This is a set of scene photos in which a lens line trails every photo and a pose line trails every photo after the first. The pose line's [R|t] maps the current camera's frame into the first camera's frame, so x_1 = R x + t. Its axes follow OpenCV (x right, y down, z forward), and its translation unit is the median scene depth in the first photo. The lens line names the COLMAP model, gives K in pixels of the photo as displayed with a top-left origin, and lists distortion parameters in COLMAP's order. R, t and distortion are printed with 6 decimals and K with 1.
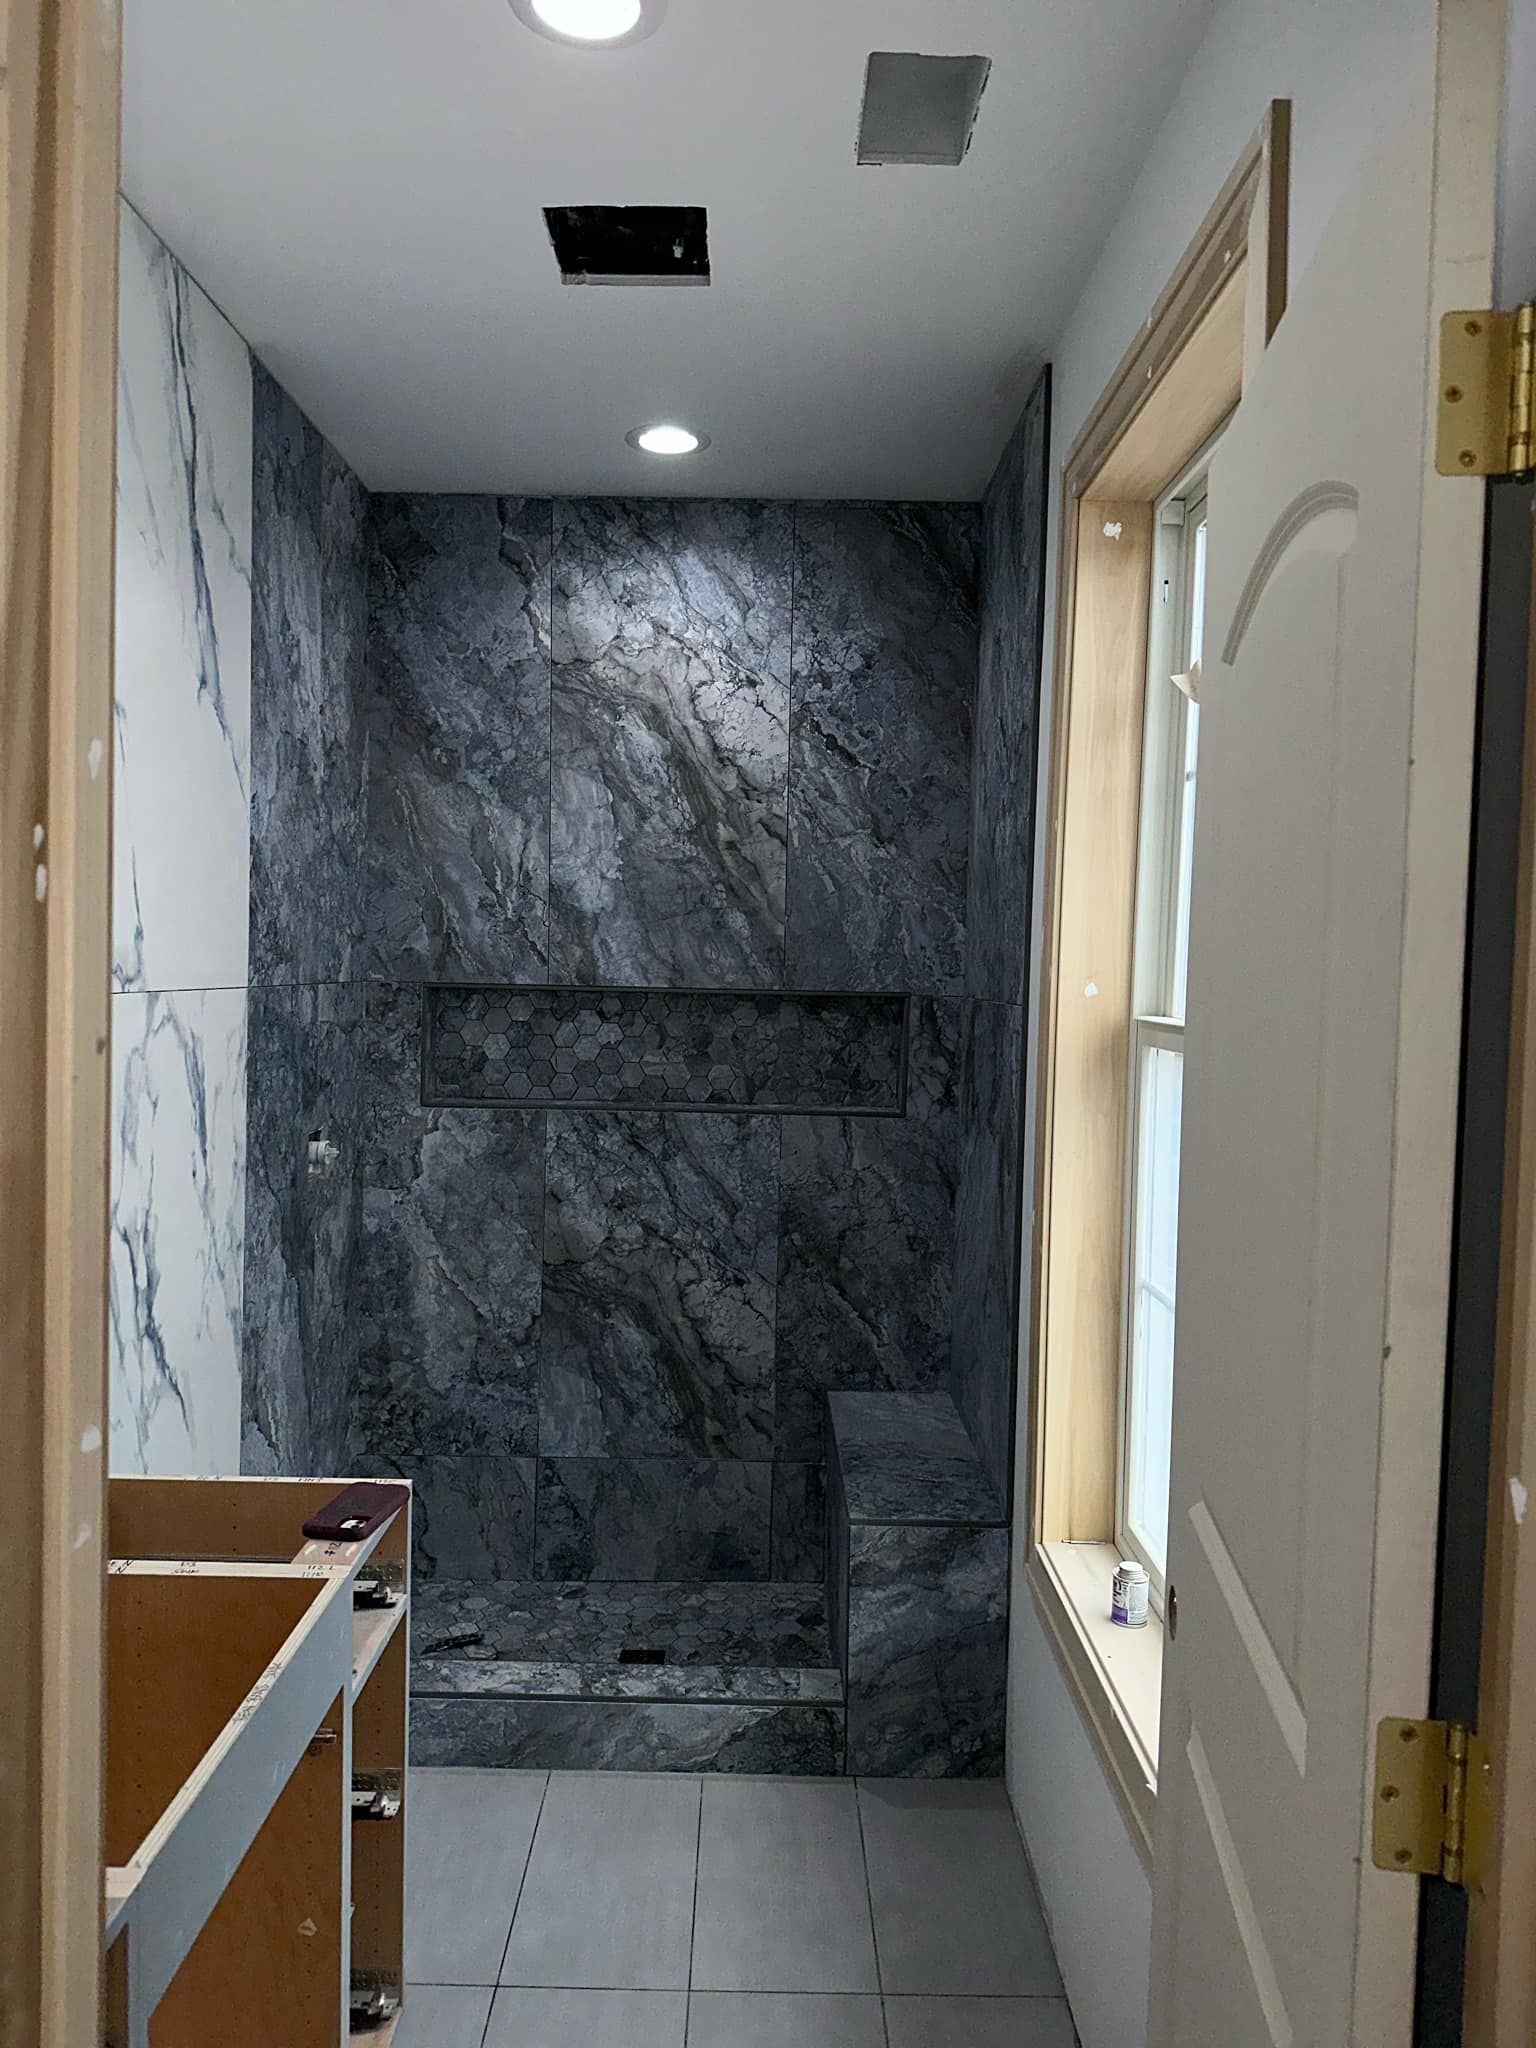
lens RADIAL K [[1428.1, 0, 758.9], [0, 1428.1, 1024.9], [0, 0, 1]] dist [0.193135, -0.421887]
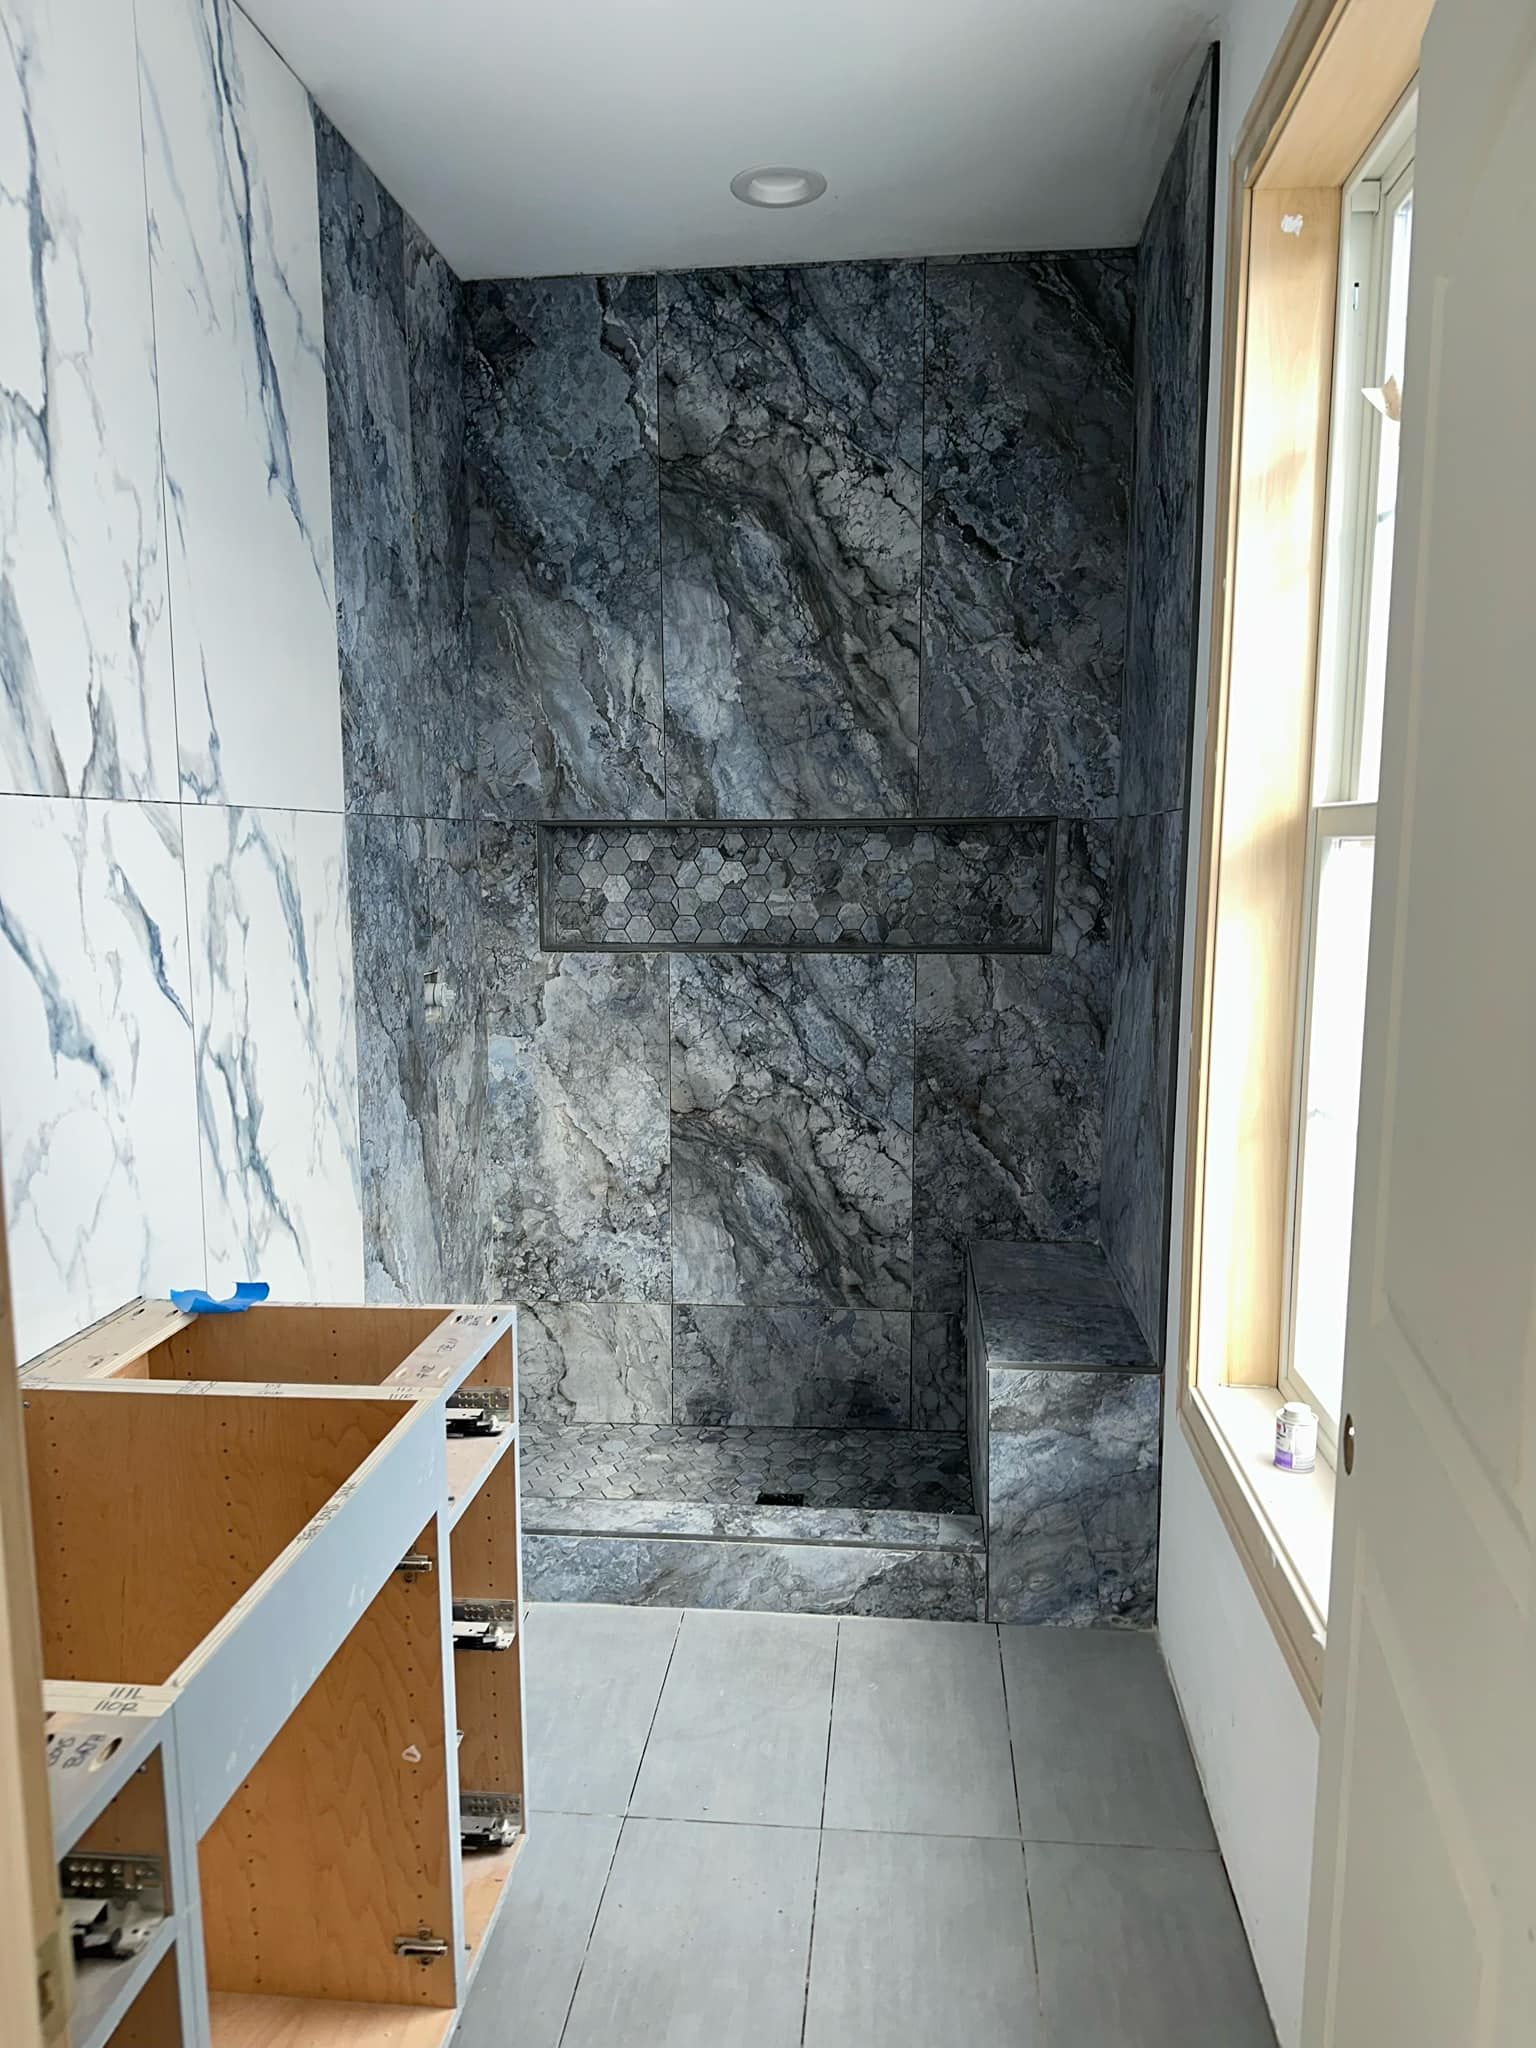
lens RADIAL K [[1423.5, 0, 771.8], [0, 1423.5, 1055.5], [0, 0, 1]] dist [0.180866, -0.382770]
pose [[0.995074, -0.012059, -0.098403, 0.013069], [0.021931, 0.994759, 0.099870, 0.033990], [0.096683, -0.101536, 0.990123, 0.059349]]
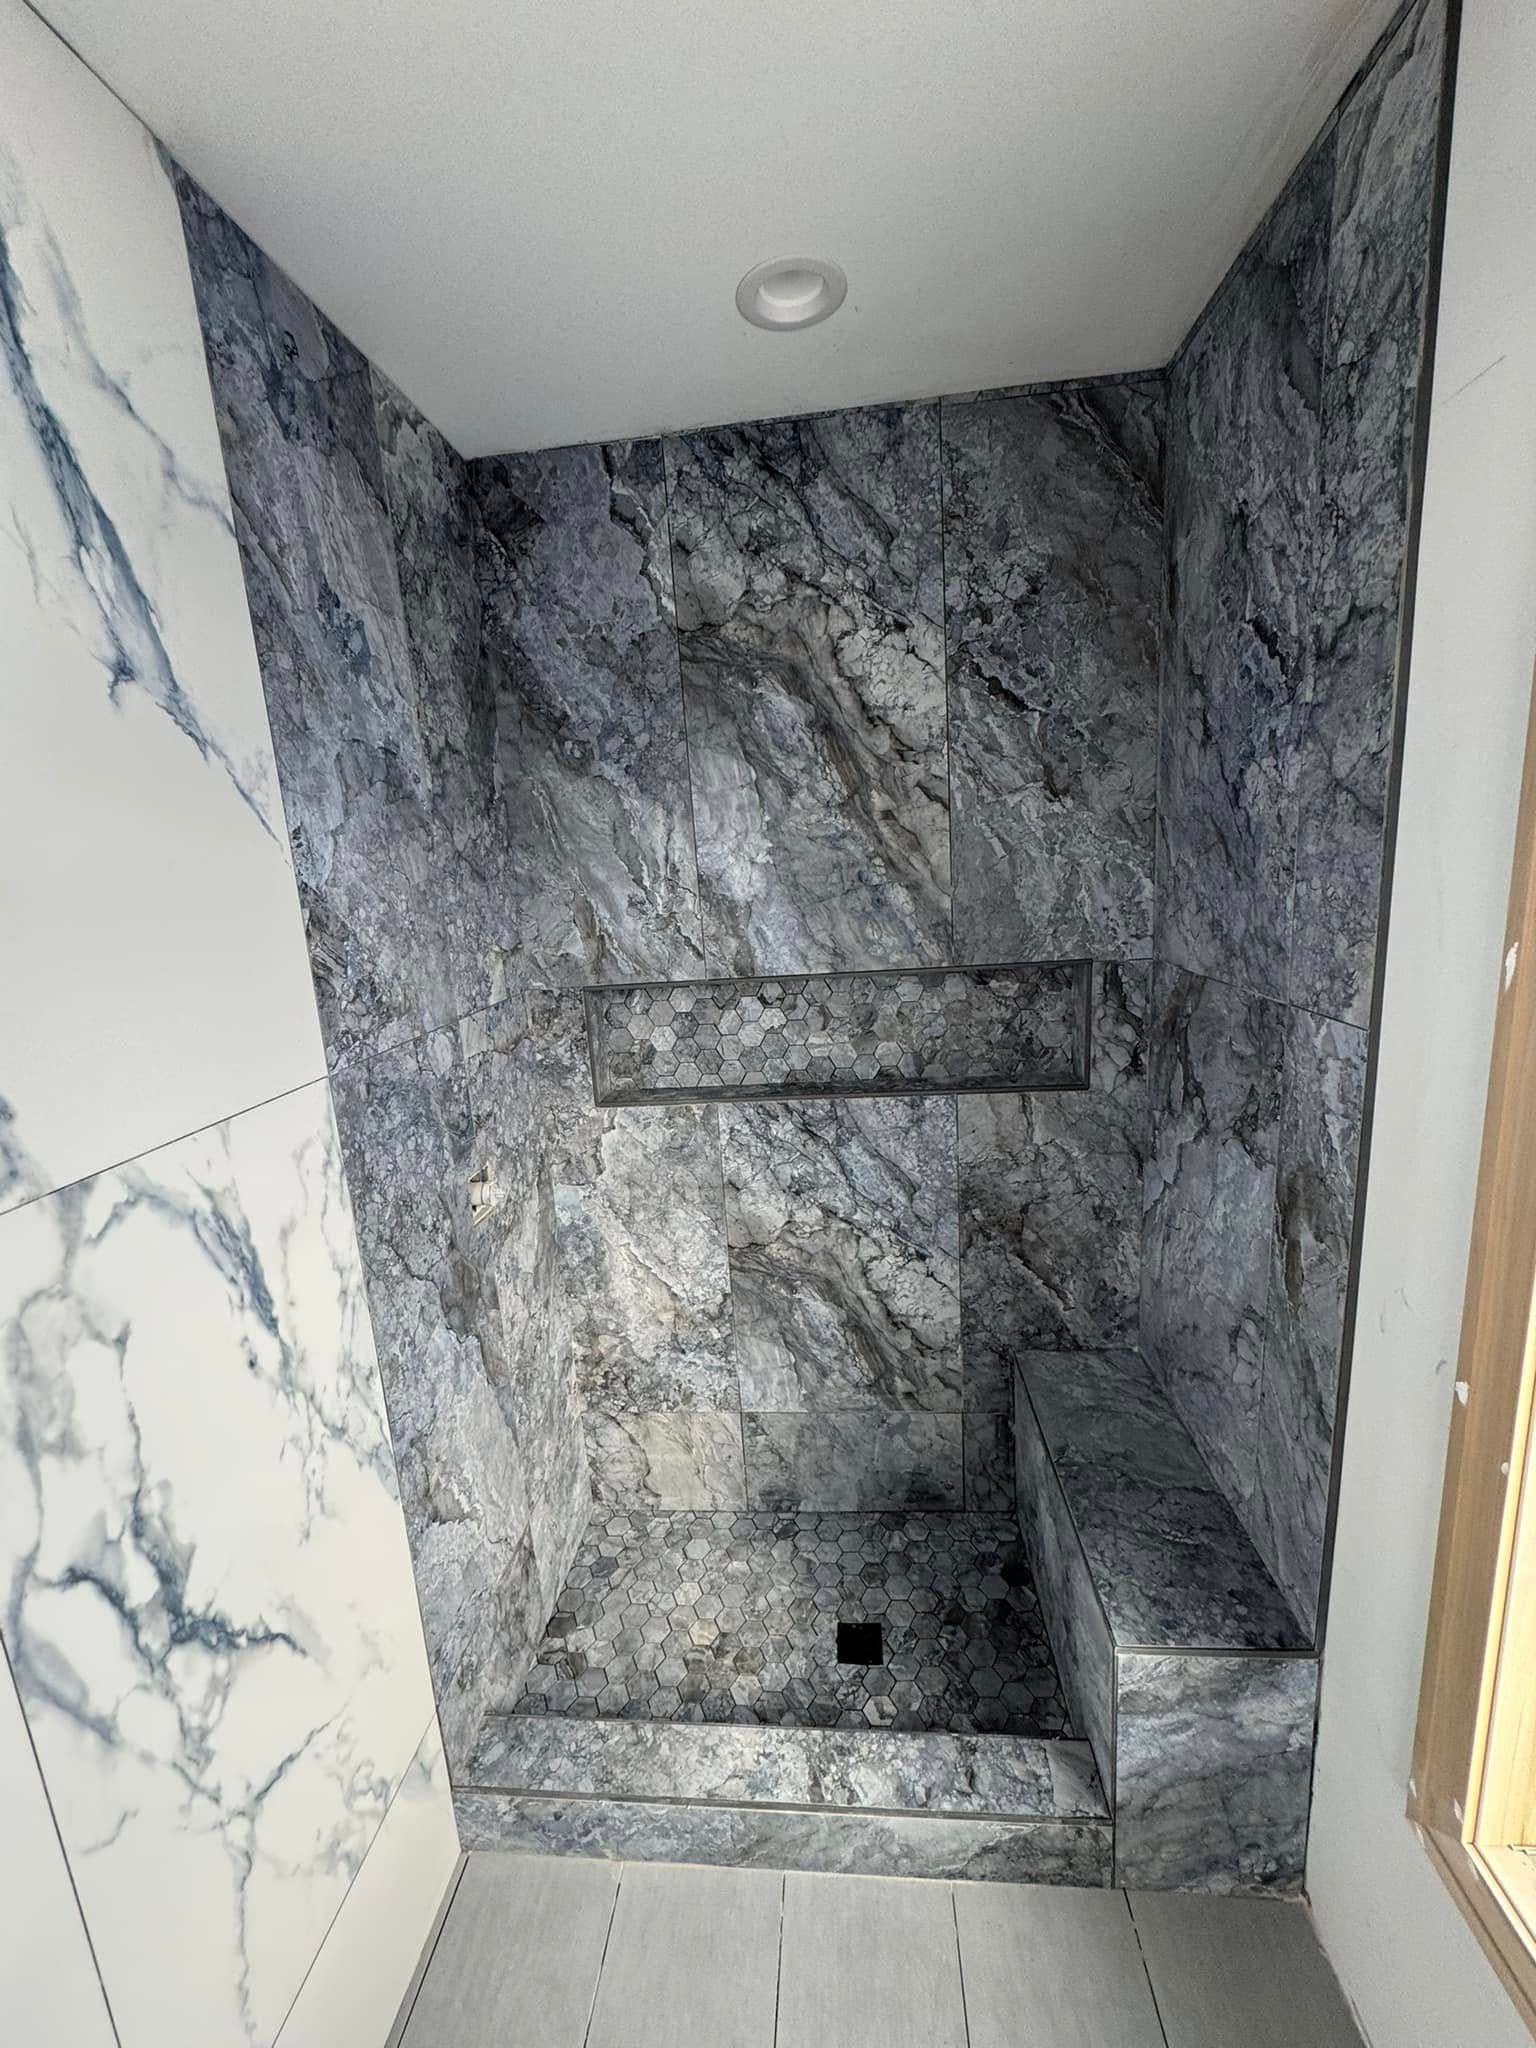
lens RADIAL K [[817.3, 0, 768.9], [0, 817.3, 1022.0], [0, 0, 1]] dist [-0.002024, -0.000829]
pose [[0.992018, -0.068688, -0.105745, -0.048664], [0.084162, 0.985154, 0.149626, -0.079428], [0.093897, -0.157331, 0.983072, 0.458955]]
